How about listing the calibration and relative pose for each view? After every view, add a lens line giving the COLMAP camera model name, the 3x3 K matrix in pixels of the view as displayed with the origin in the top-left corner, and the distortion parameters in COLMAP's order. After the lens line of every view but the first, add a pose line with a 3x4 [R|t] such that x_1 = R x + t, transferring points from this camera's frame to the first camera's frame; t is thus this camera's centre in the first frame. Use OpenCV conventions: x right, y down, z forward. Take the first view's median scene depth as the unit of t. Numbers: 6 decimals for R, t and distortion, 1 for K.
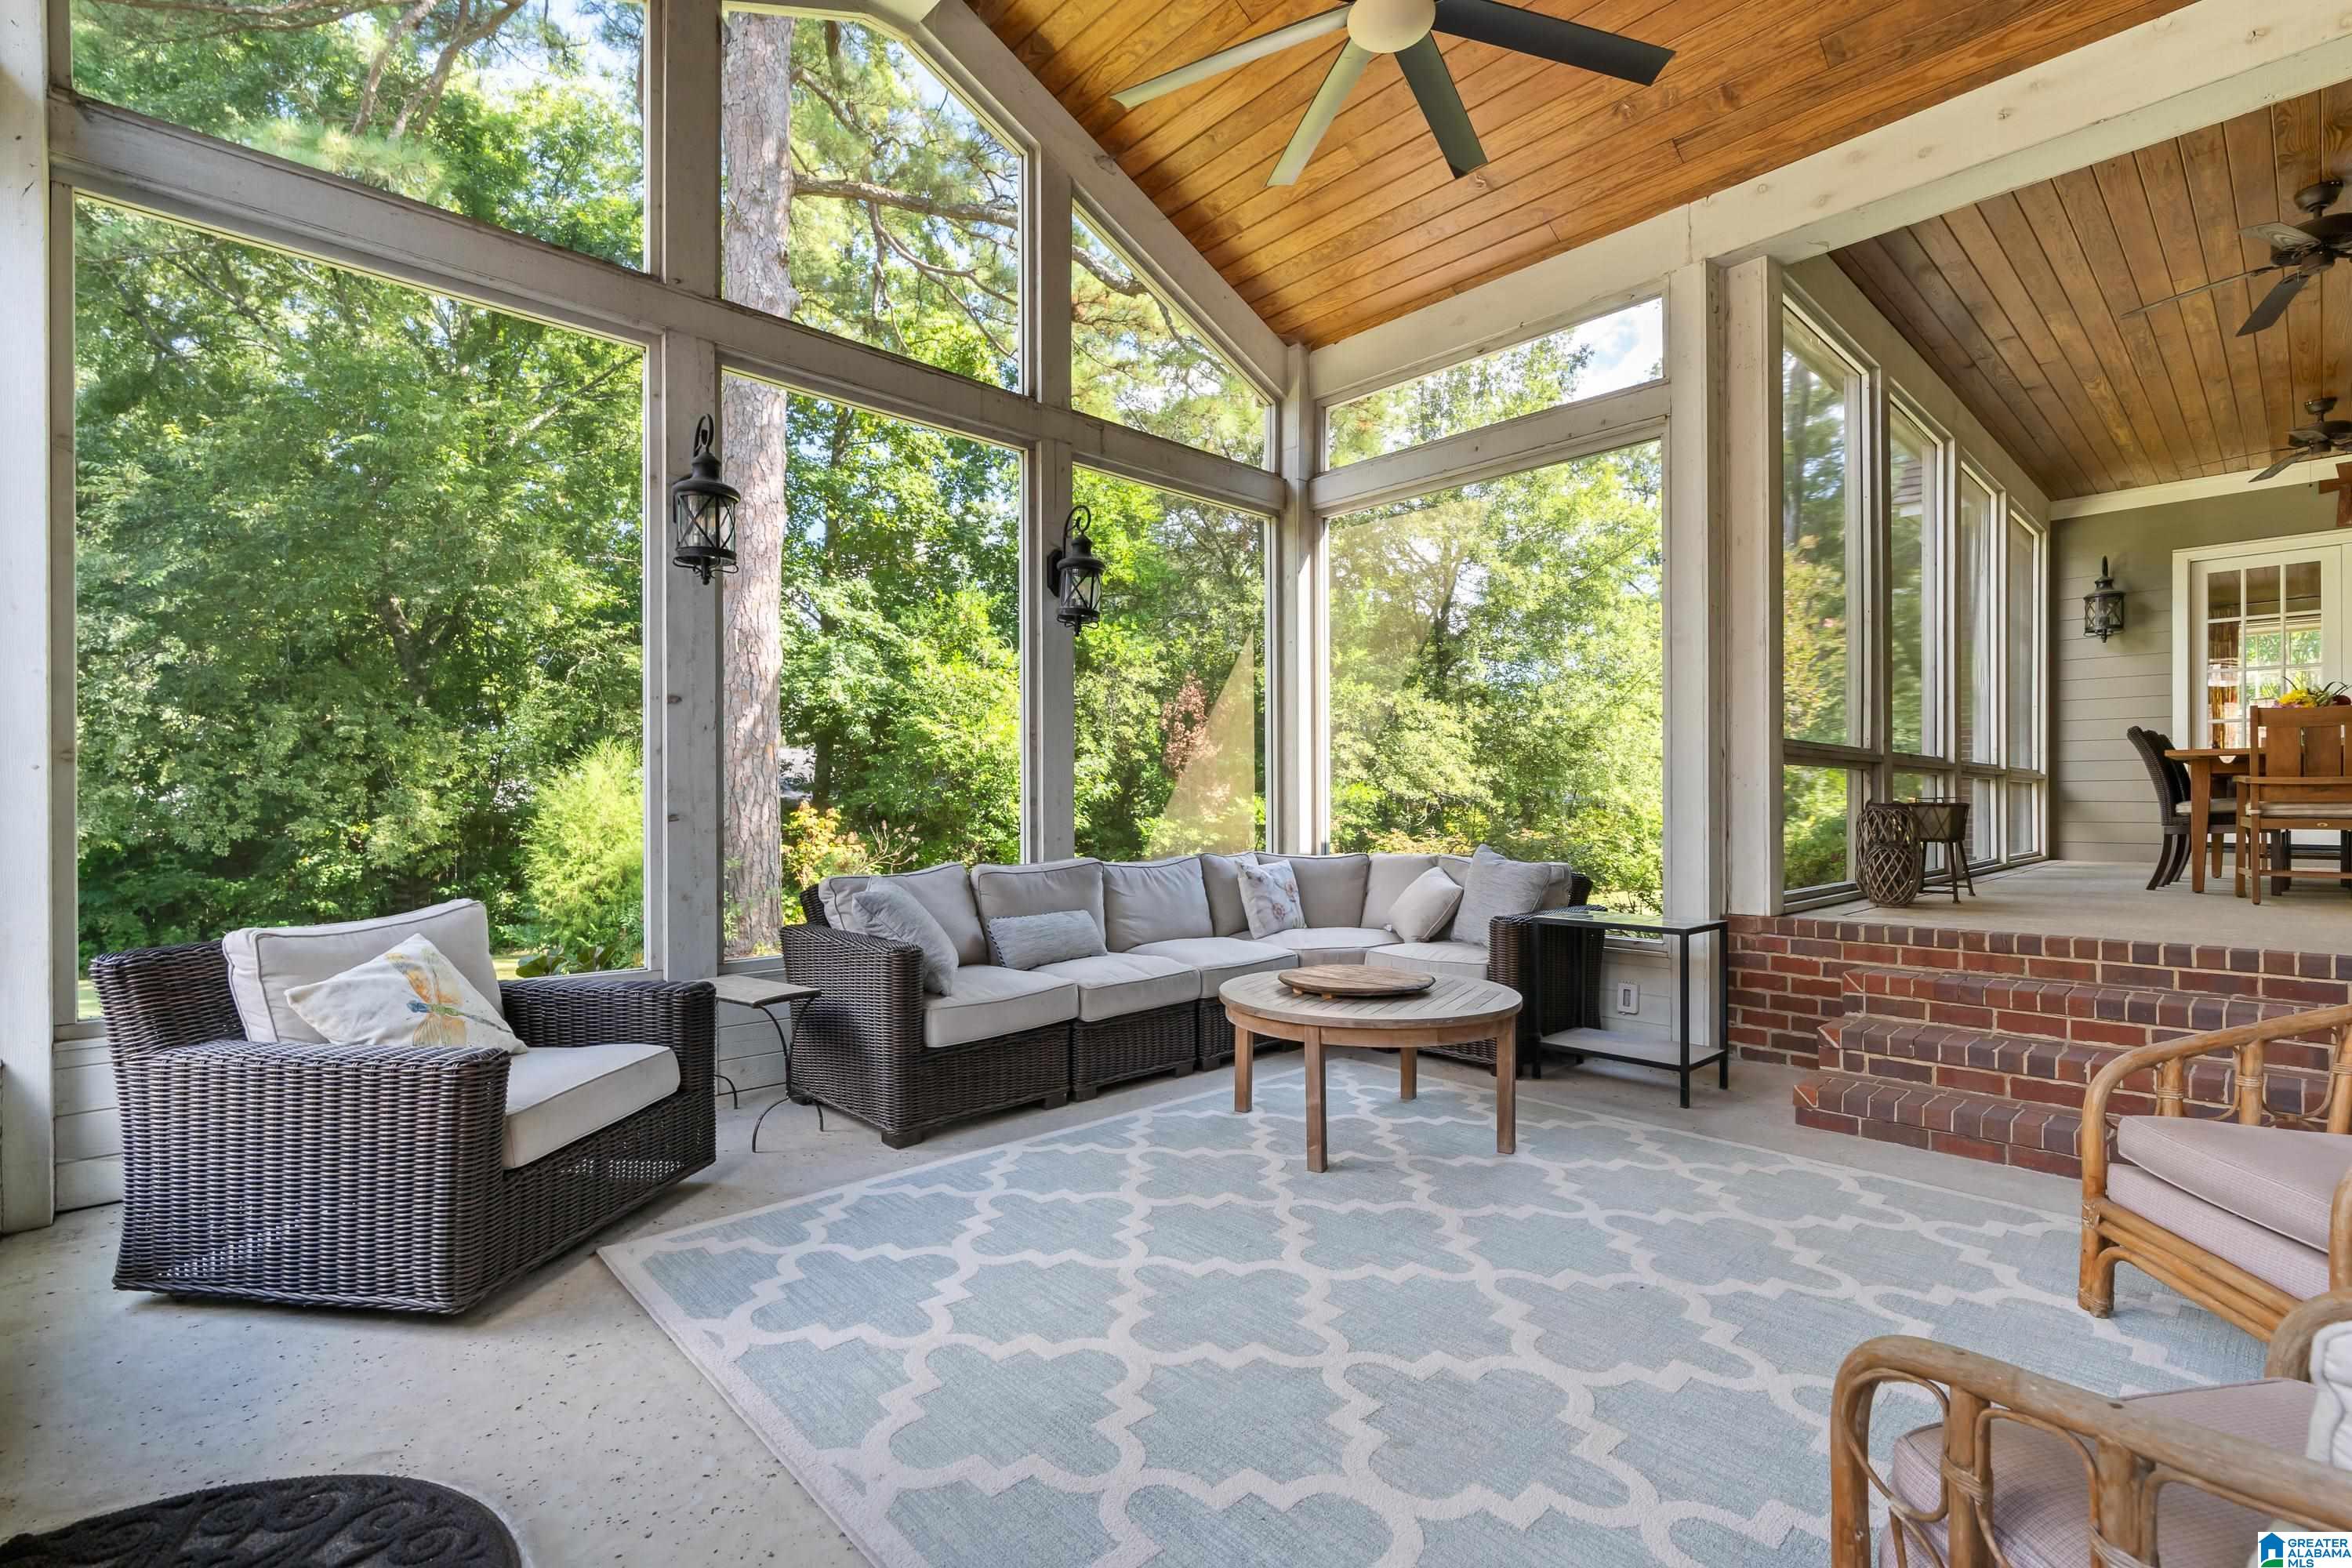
lens RADIAL K [[1066.7, 0, 1176.0], [0, 1066.7, 784.0], [0, 0, 1]] dist [-0.005185, 0.001026]
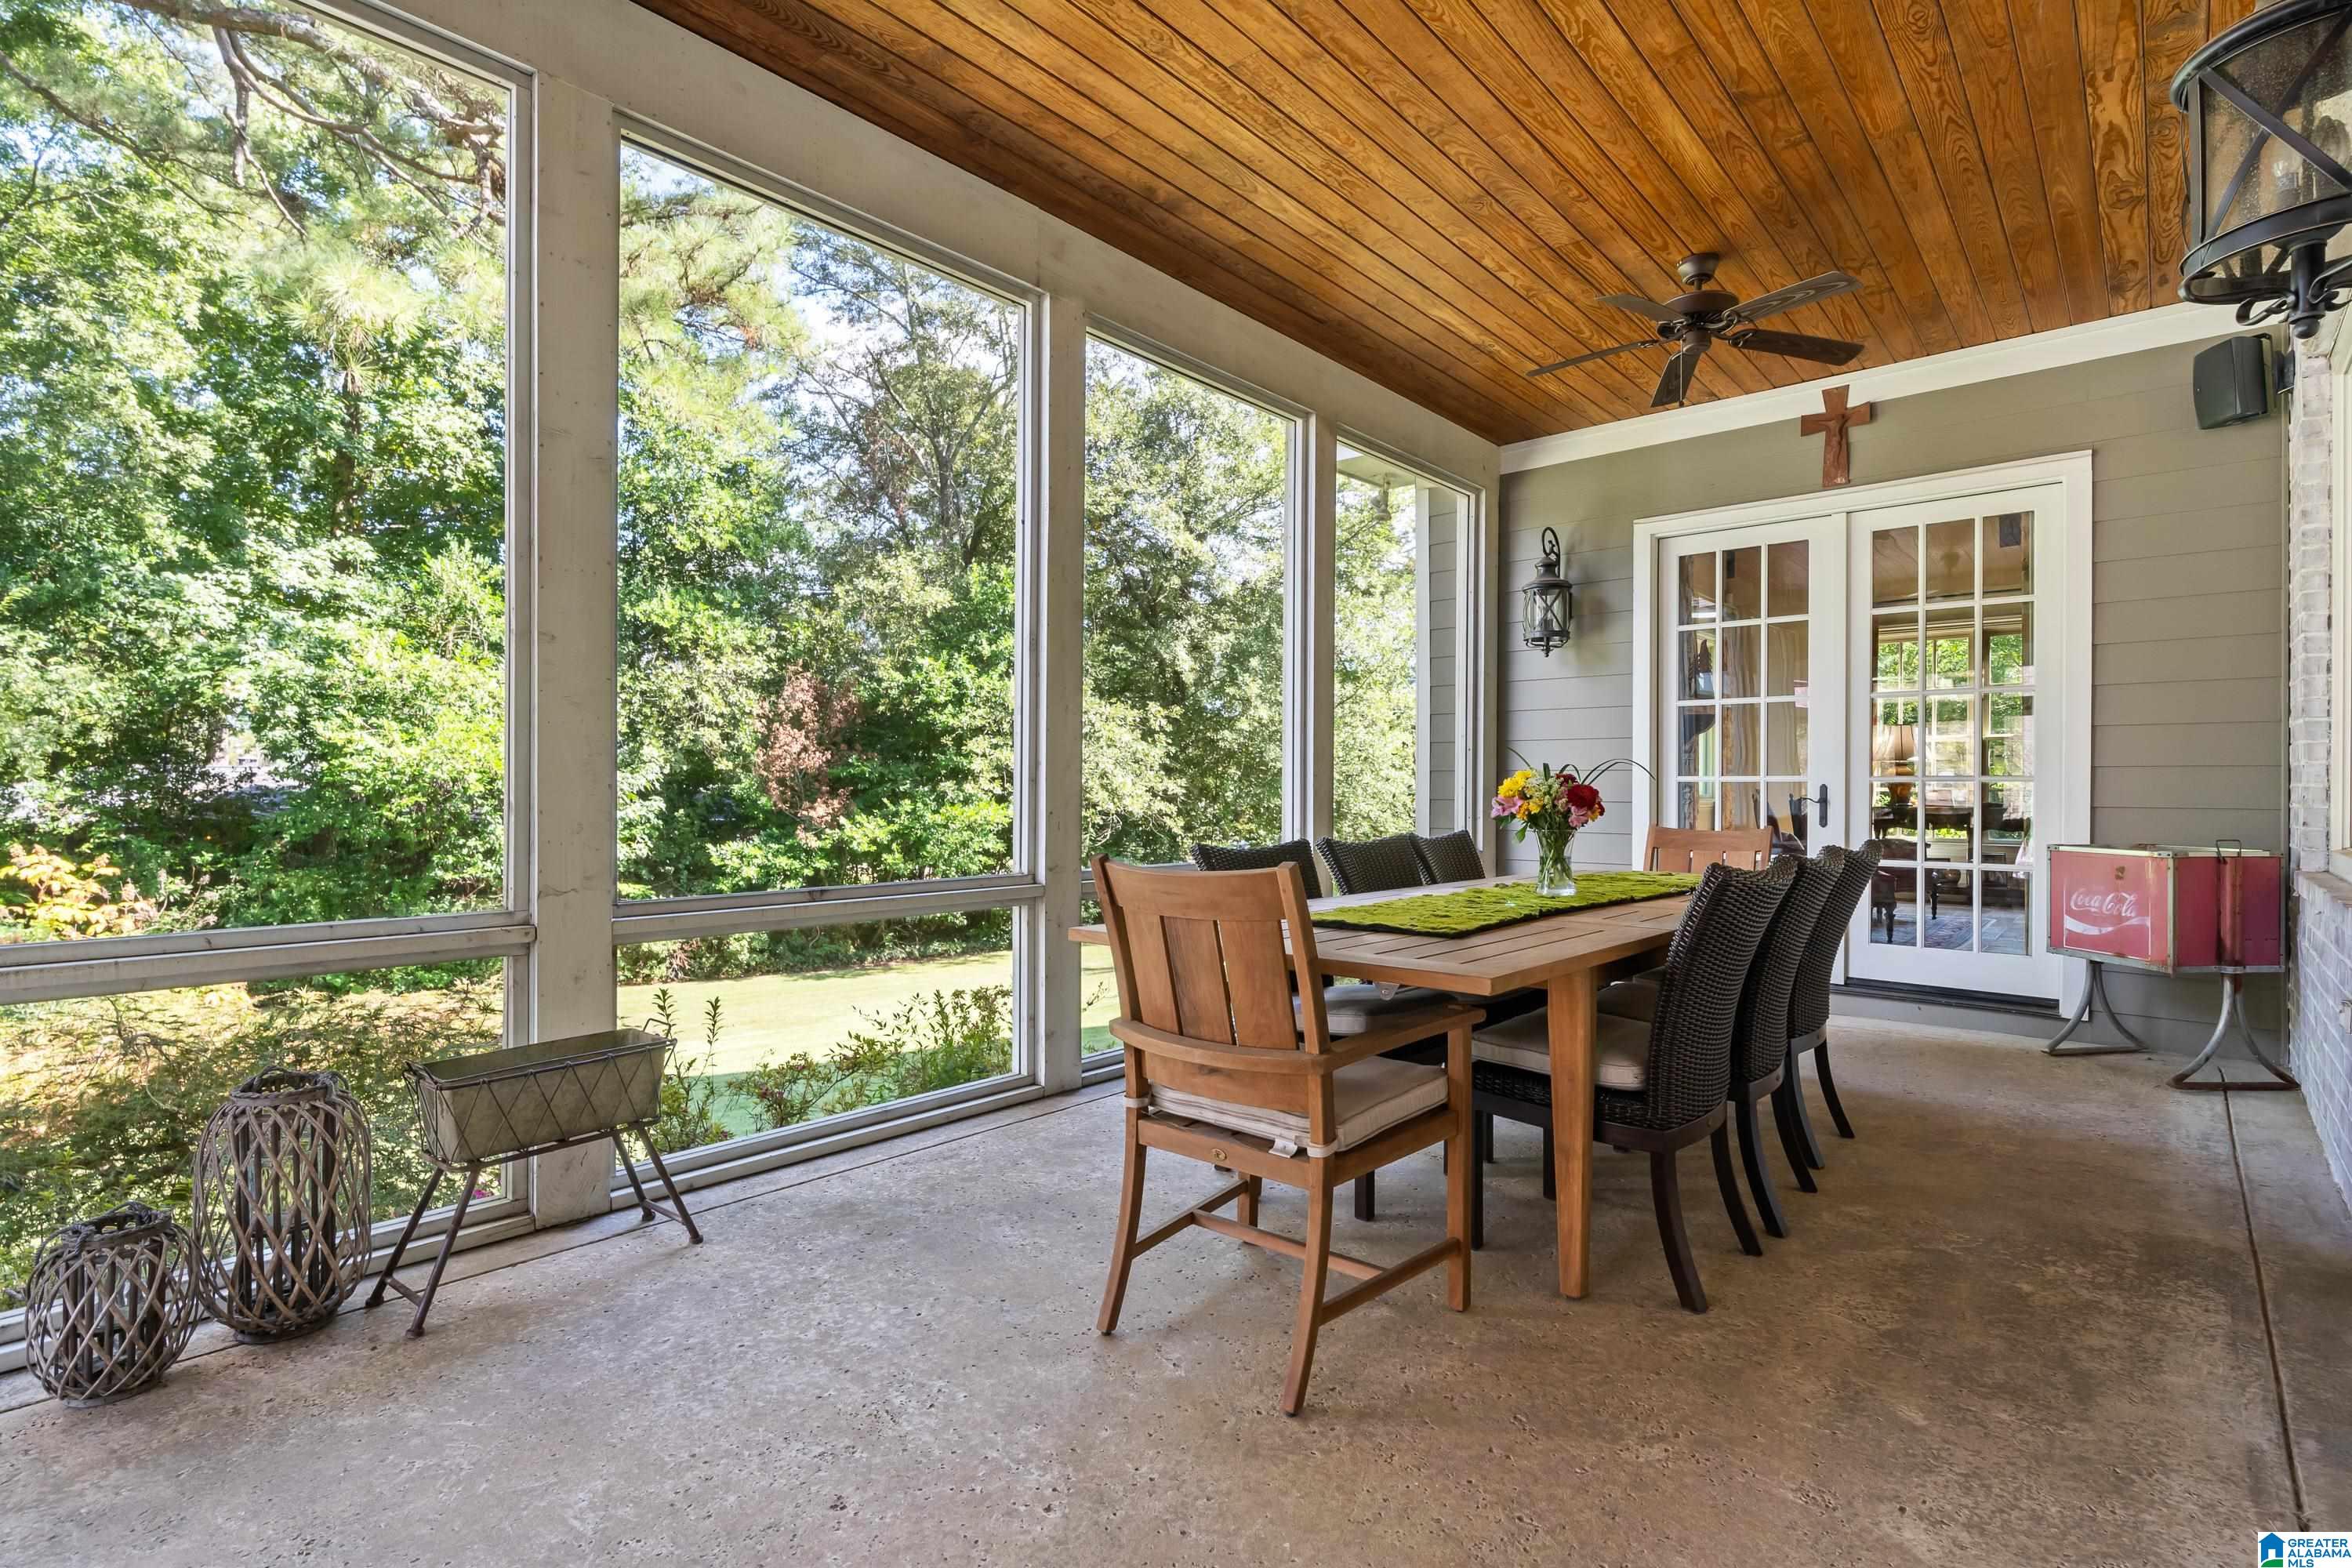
lens RADIAL K [[1115.5, 0, 1164.2], [0, 1115.5, 788.1], [0, 0, 1]] dist [-0.001457, -0.000922]
pose [[0.995462, 0.004741, 0.095042, 1.491100], [-0.005979, 0.999901, 0.012744, -0.151244], [-0.094972, -0.013255, 0.995392, 0.844930]]
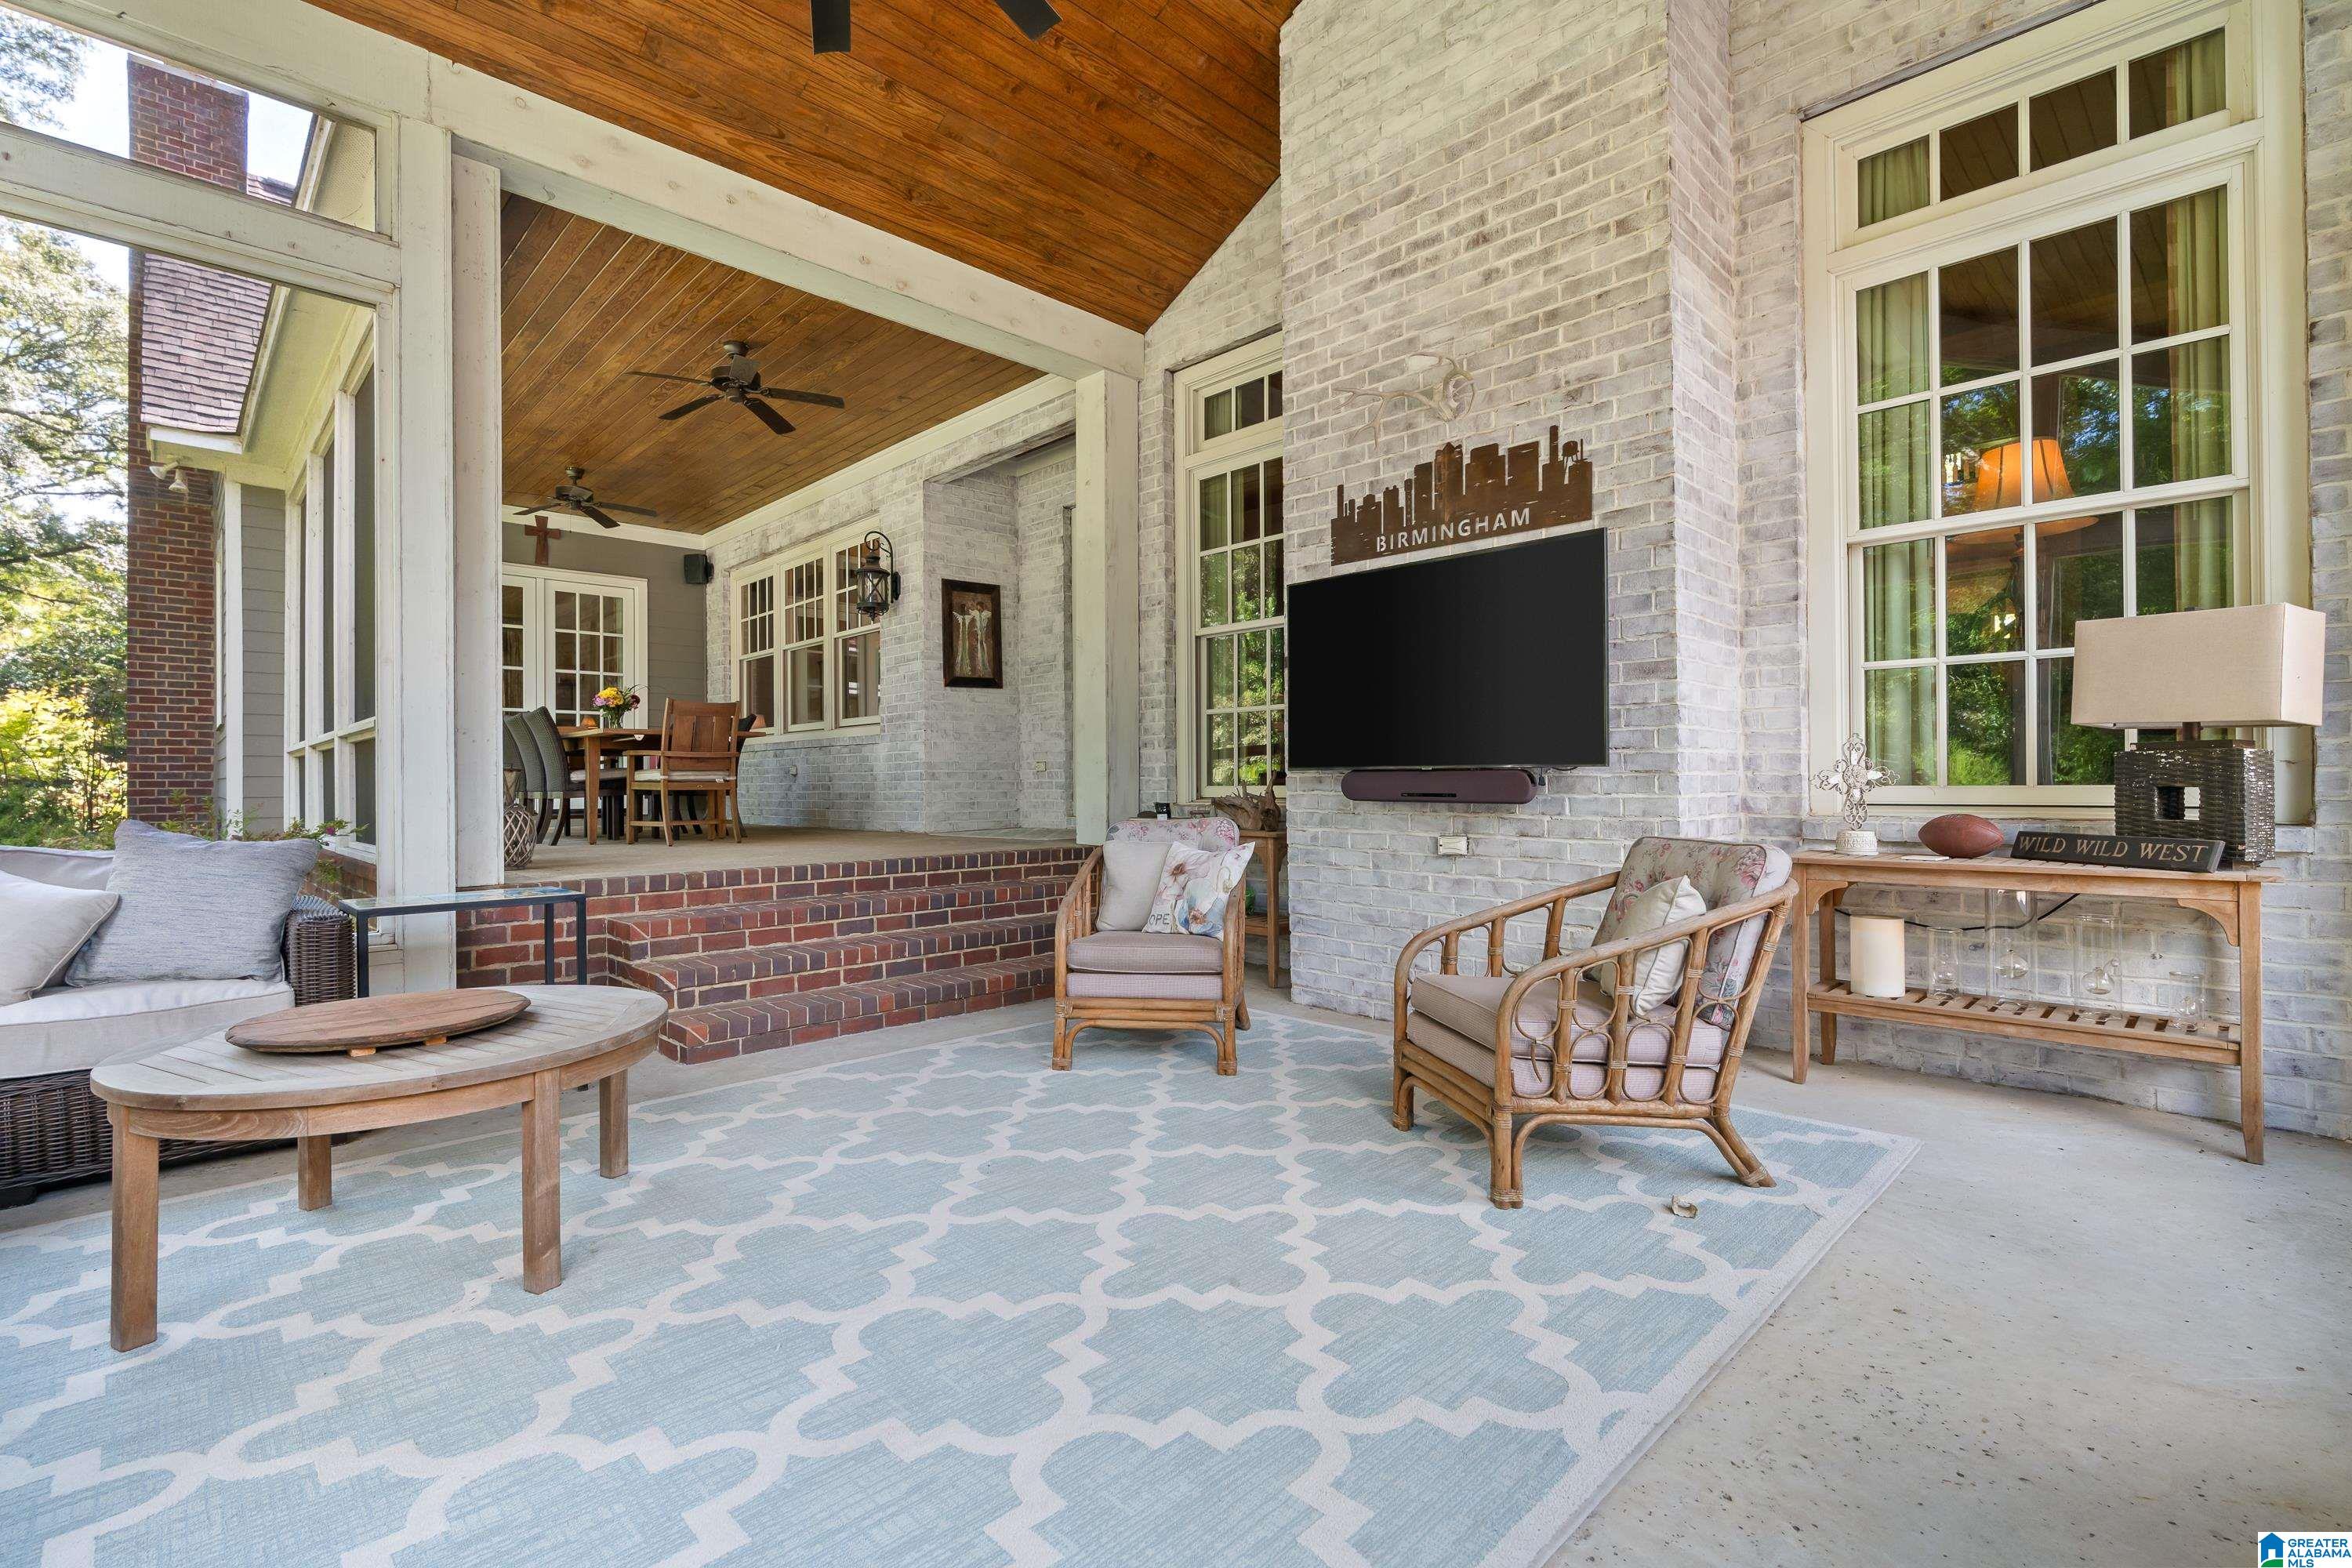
lens RADIAL K [[1064.2, 0, 1183.6], [0, 1064.2, 761.8], [0, 0, 1]] dist [-0.003191, 0.000076]
pose [[-0.031758, 0.020826, 0.999279, -0.517034], [-0.010480, 0.999721, -0.021168, 0.042568], [-0.999441, -0.011144, -0.031531, 0.592740]]
